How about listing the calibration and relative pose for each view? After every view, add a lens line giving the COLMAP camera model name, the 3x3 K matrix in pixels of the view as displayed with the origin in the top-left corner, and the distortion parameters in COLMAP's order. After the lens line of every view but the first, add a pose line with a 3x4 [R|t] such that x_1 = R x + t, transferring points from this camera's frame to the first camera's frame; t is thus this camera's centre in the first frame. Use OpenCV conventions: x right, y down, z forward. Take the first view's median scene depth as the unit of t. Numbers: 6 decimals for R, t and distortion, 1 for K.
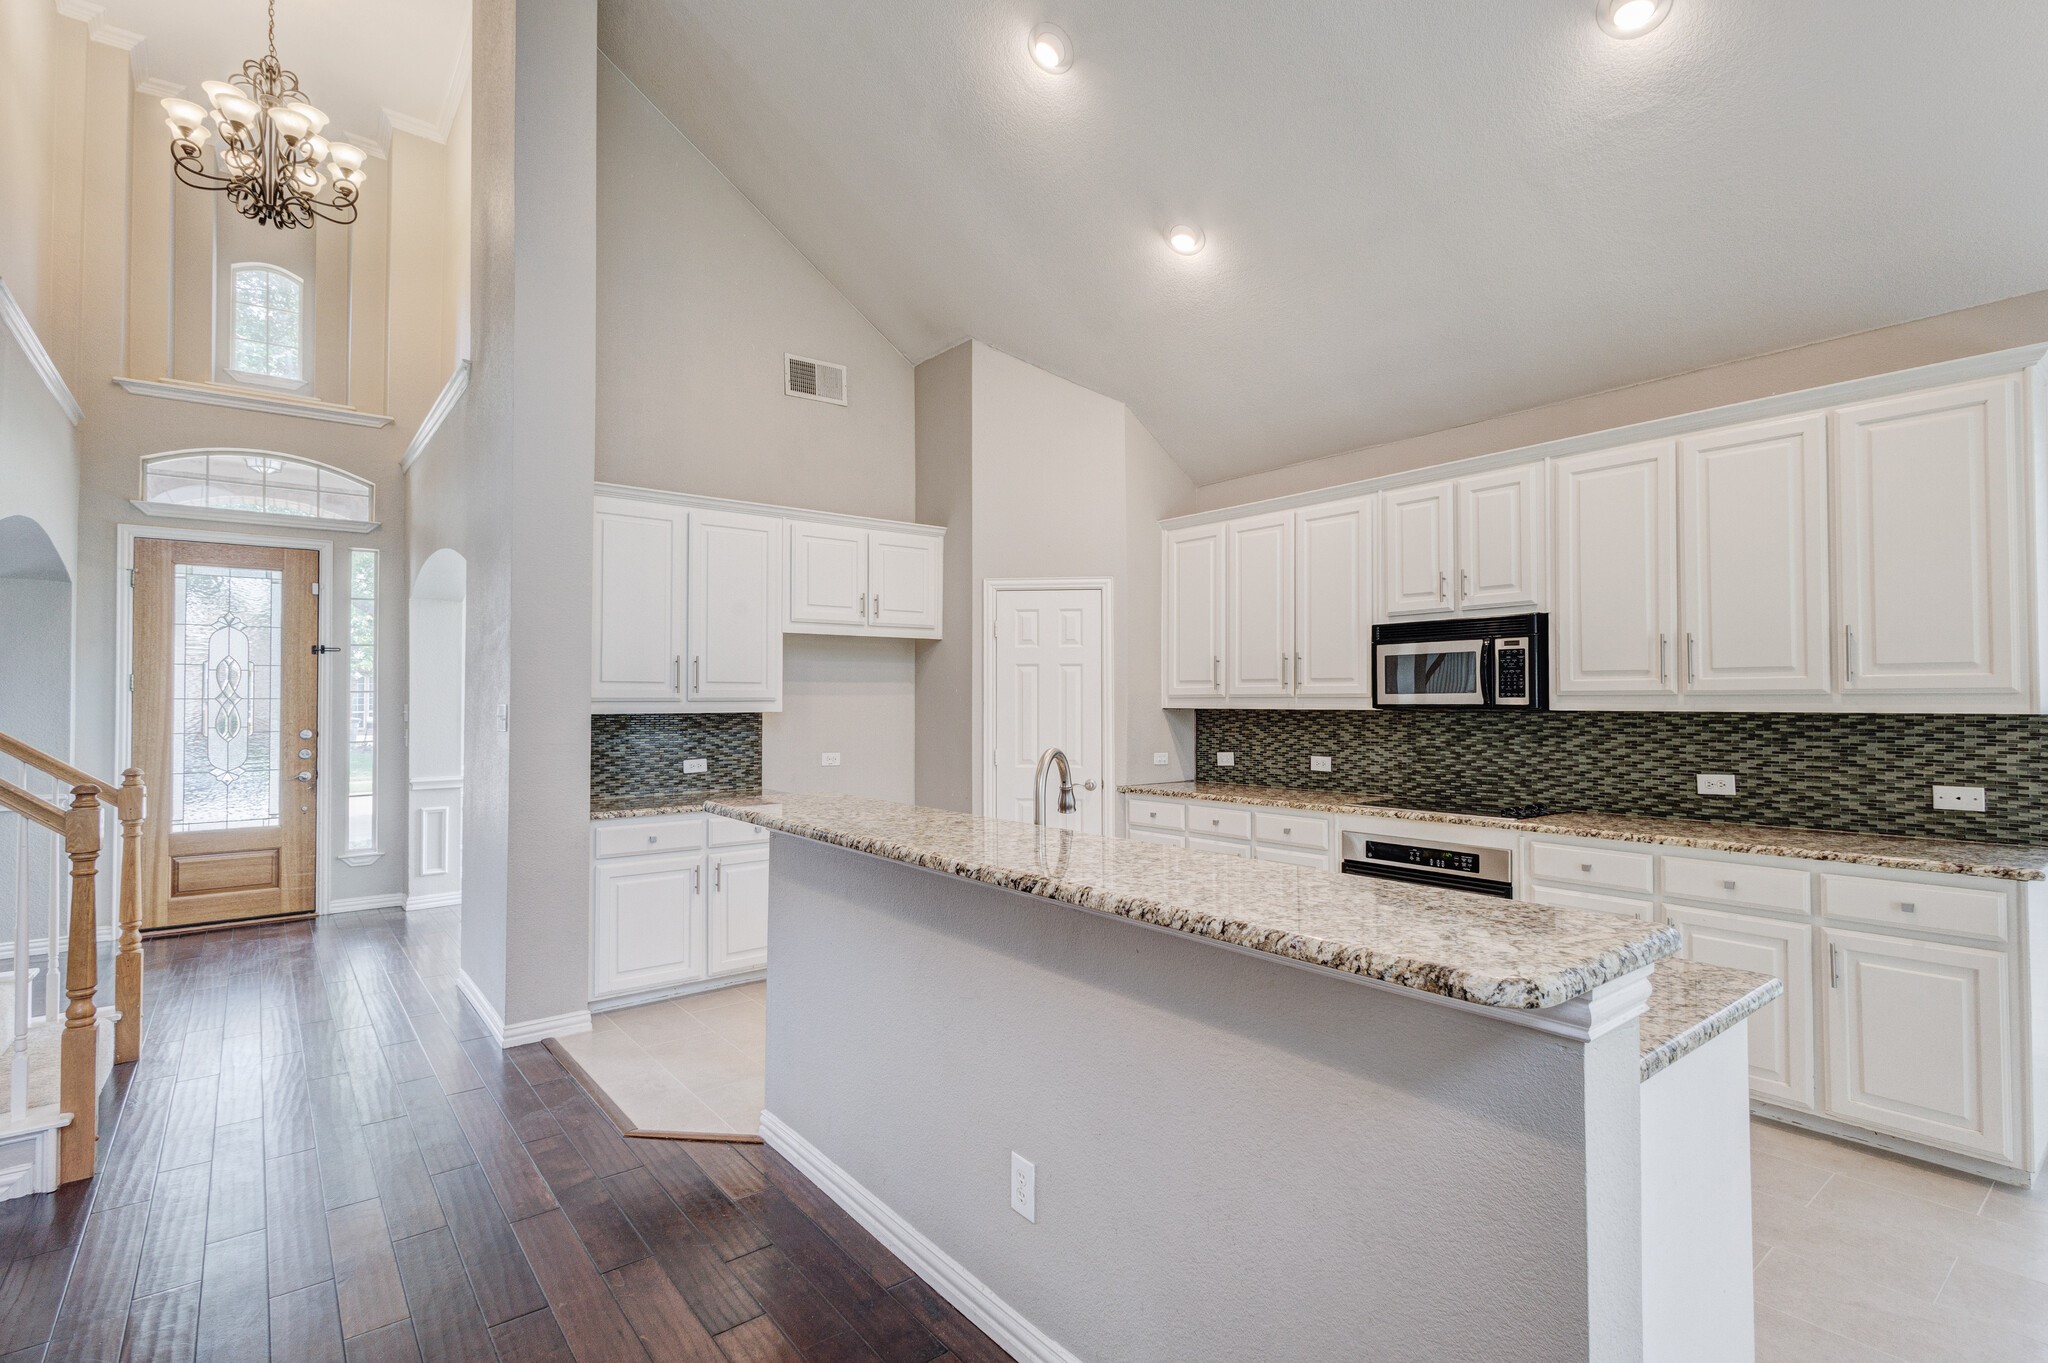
lens RADIAL K [[965.5, 0, 999.1], [0, 965.5, 679.7], [0, 0, 1]] dist [0.014230, -0.003572]
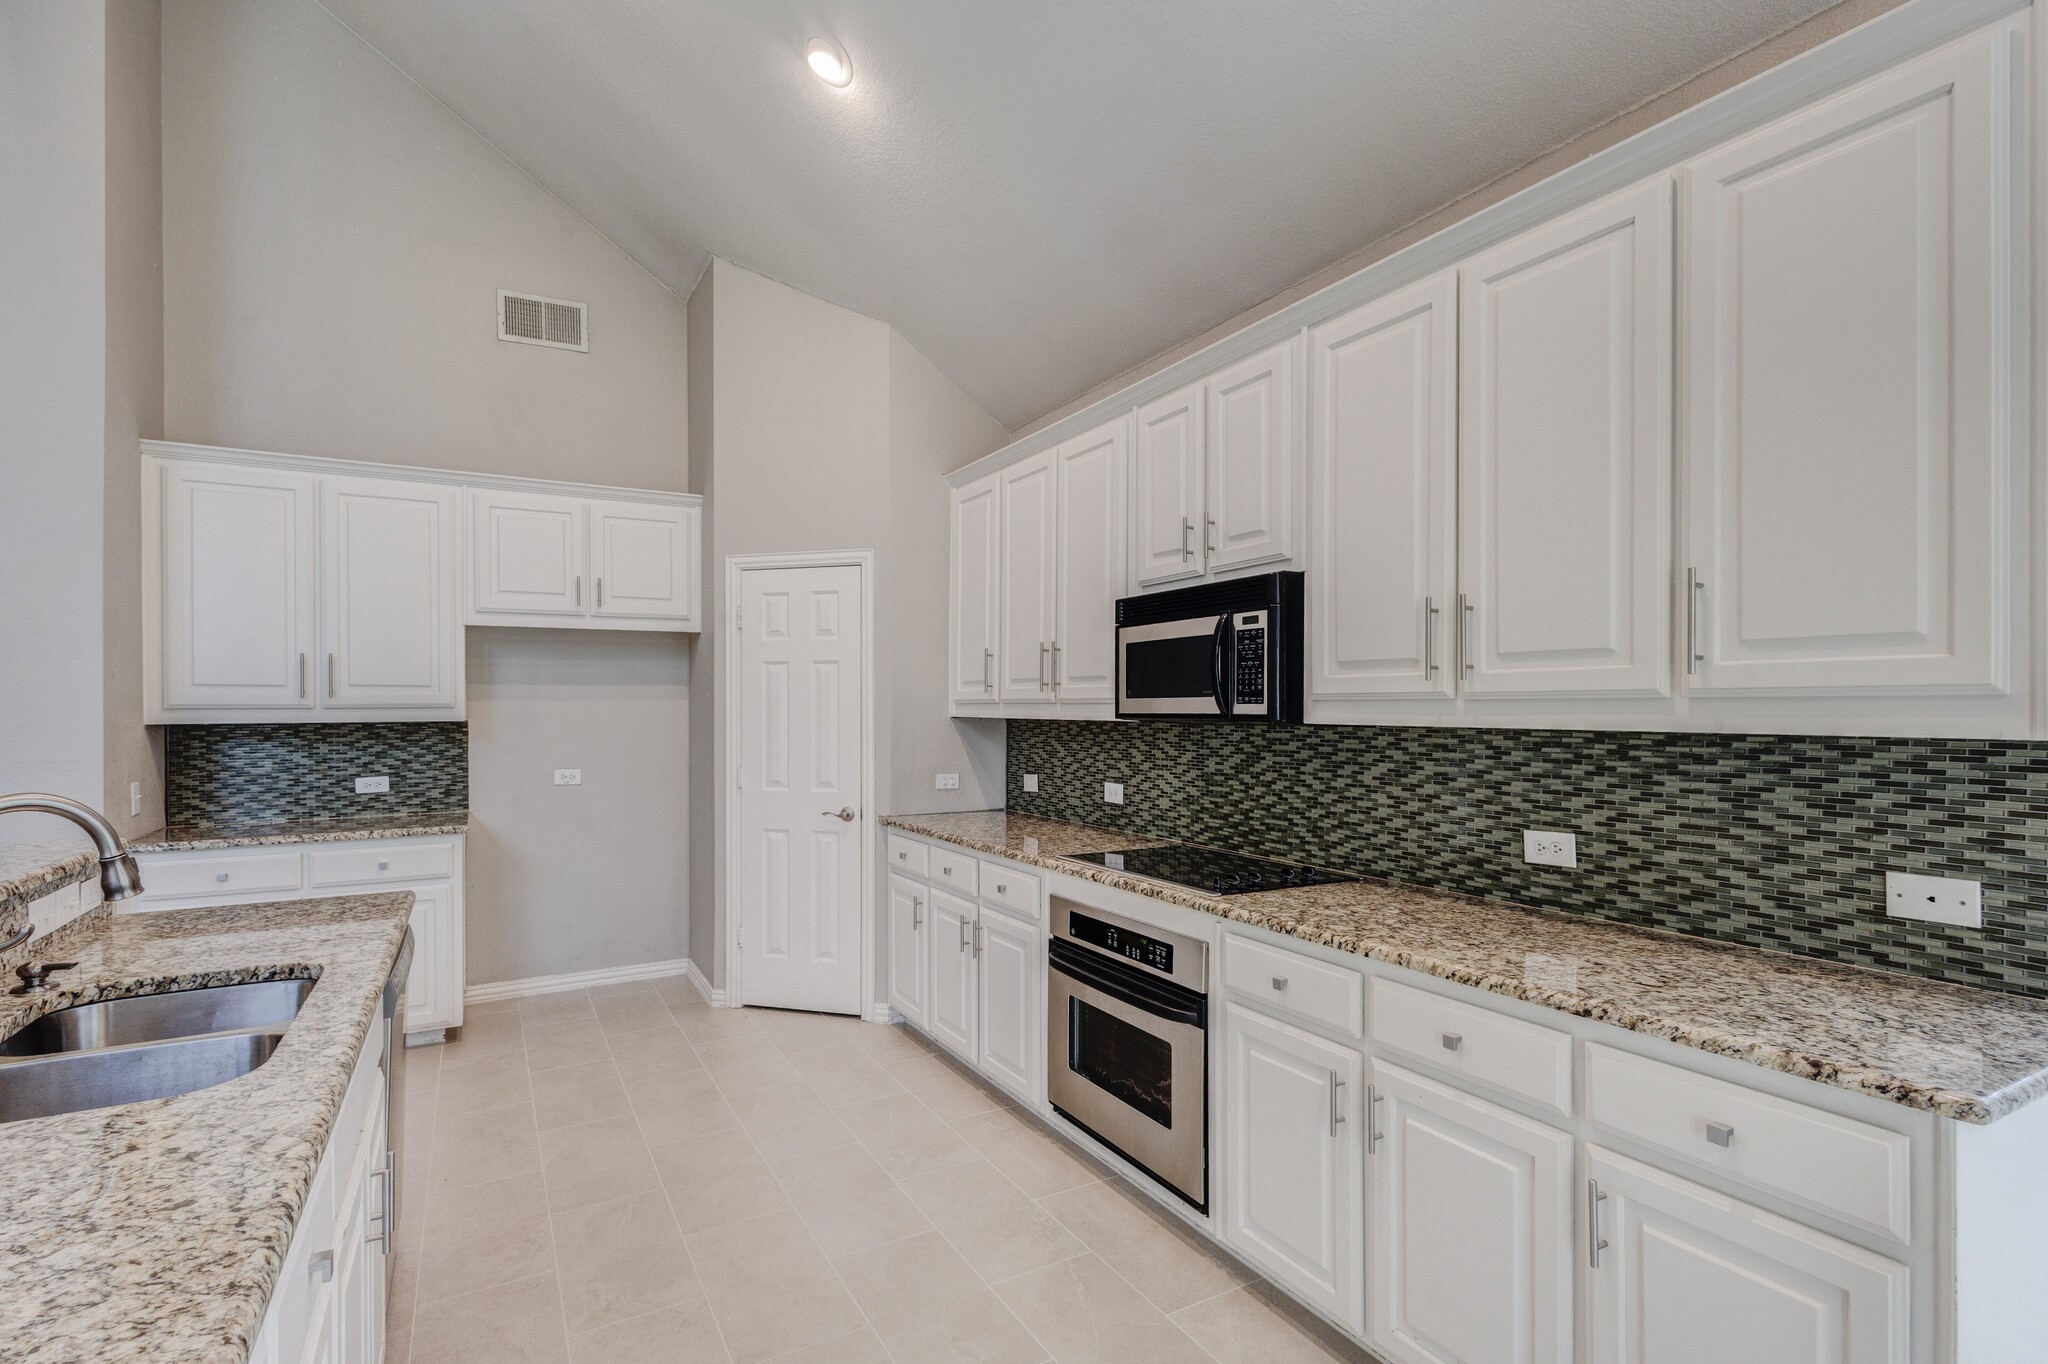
lens RADIAL K [[965.5, 0, 996.6], [0, 965.5, 704.0], [0, 0, 1]] dist [0.014230, -0.003572]
pose [[0.987223, 0.000110, -0.159343, 0.392983], [0.003107, 0.999796, 0.019938, 0.004223], [0.159313, -0.020178, 0.987022, 0.280839]]
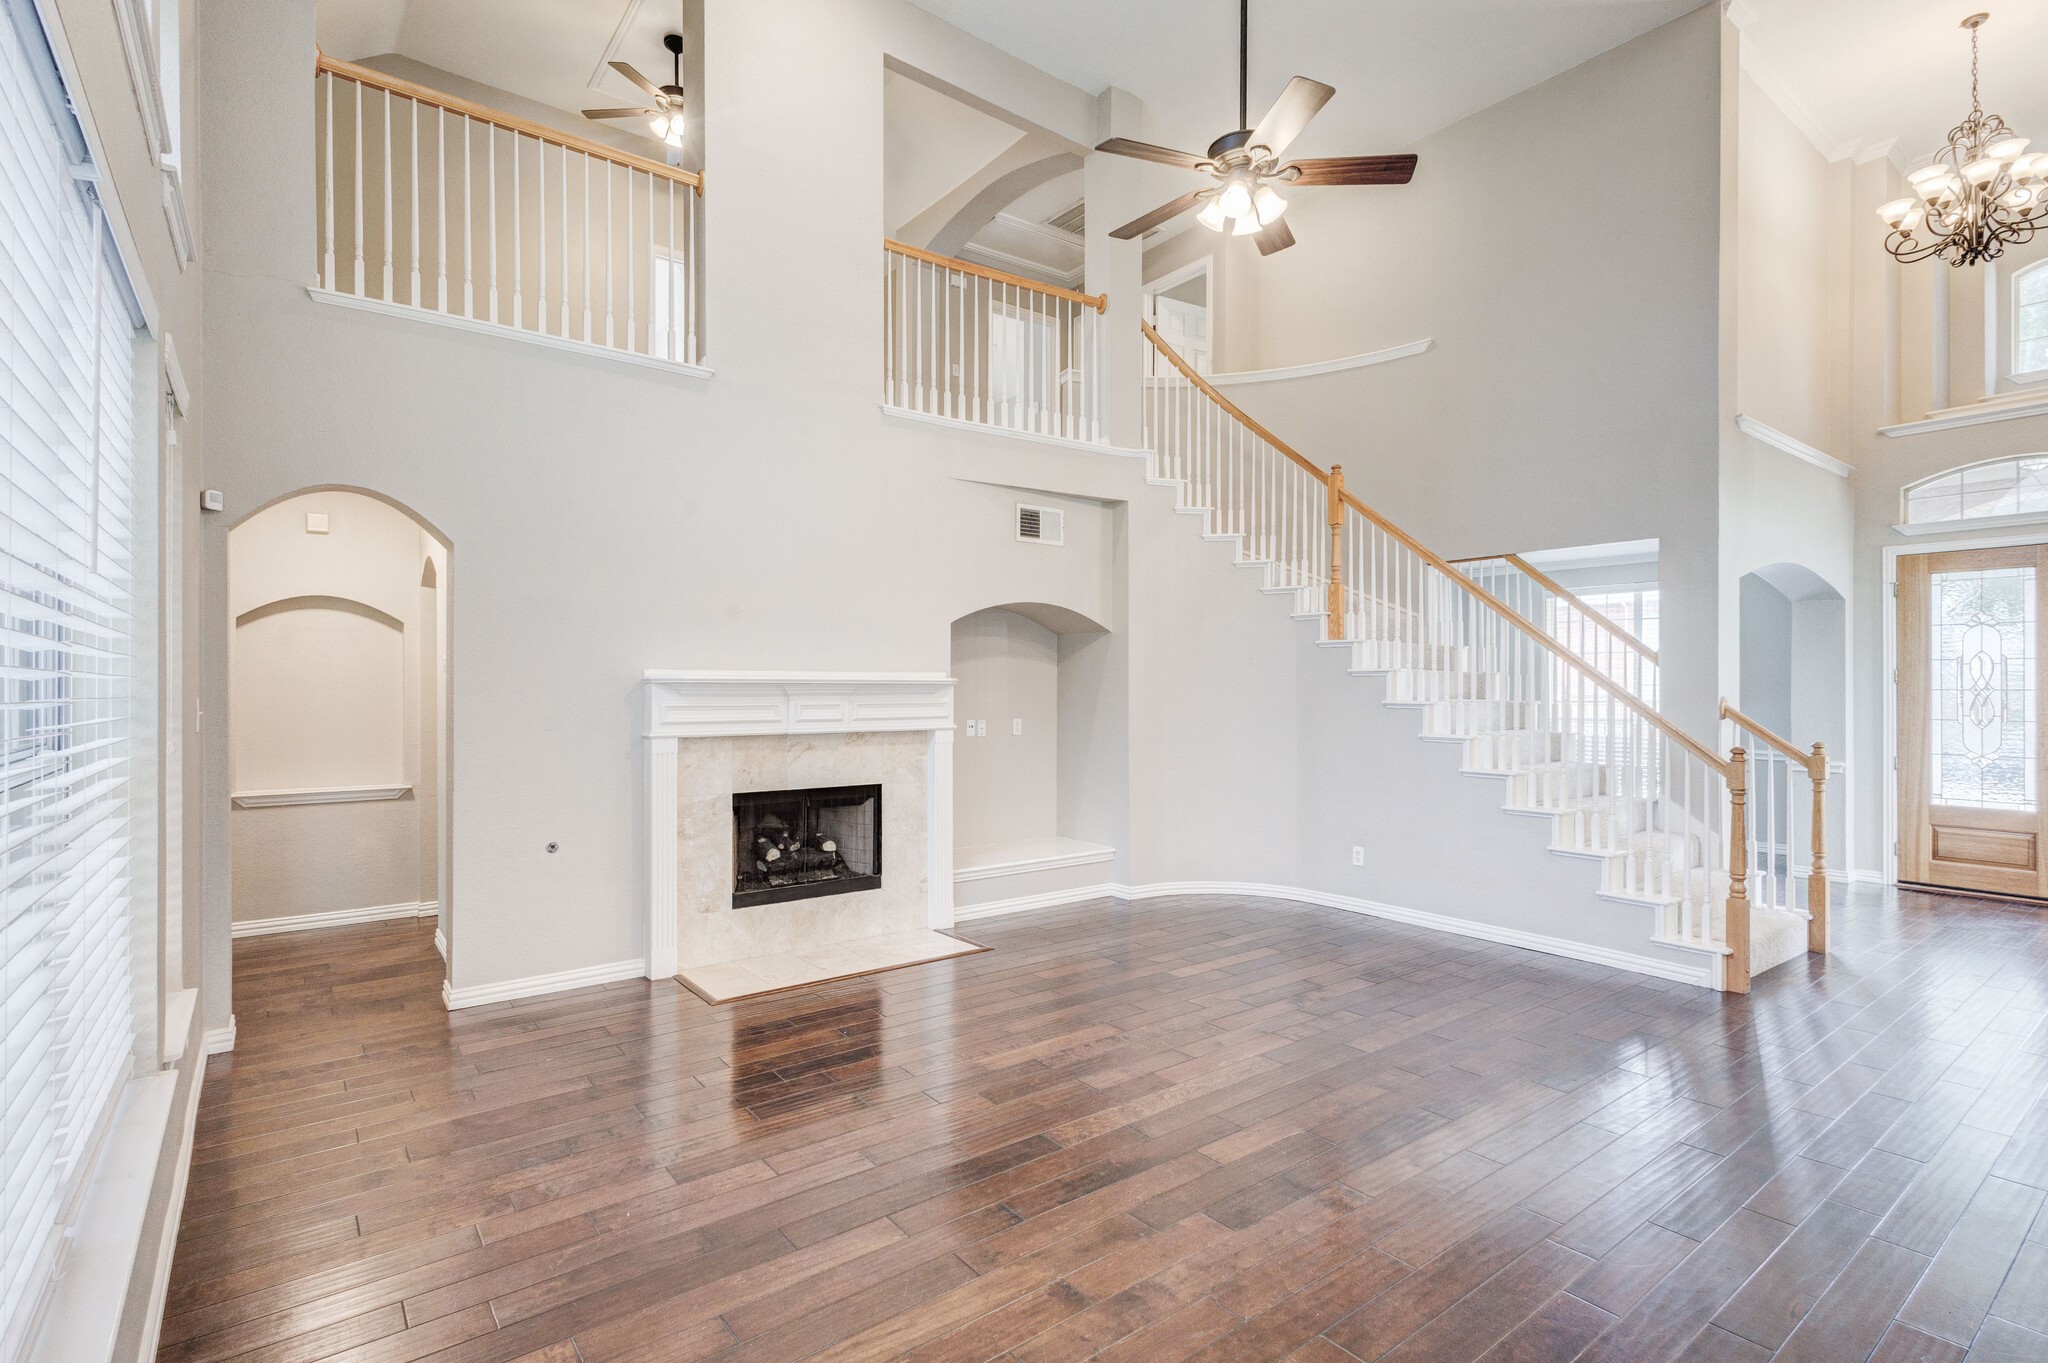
lens RADIAL K [[965.5, 0, 1039.8], [0, 965.5, 683.0], [0, 0, 1]] dist [0.014230, -0.003572]
pose [[0.005245, 0.000905, -0.999986, 0.400168], [0.018850, 0.999822, 0.001003, -0.012481], [0.999809, -0.018855, 0.005227, -0.091498]]
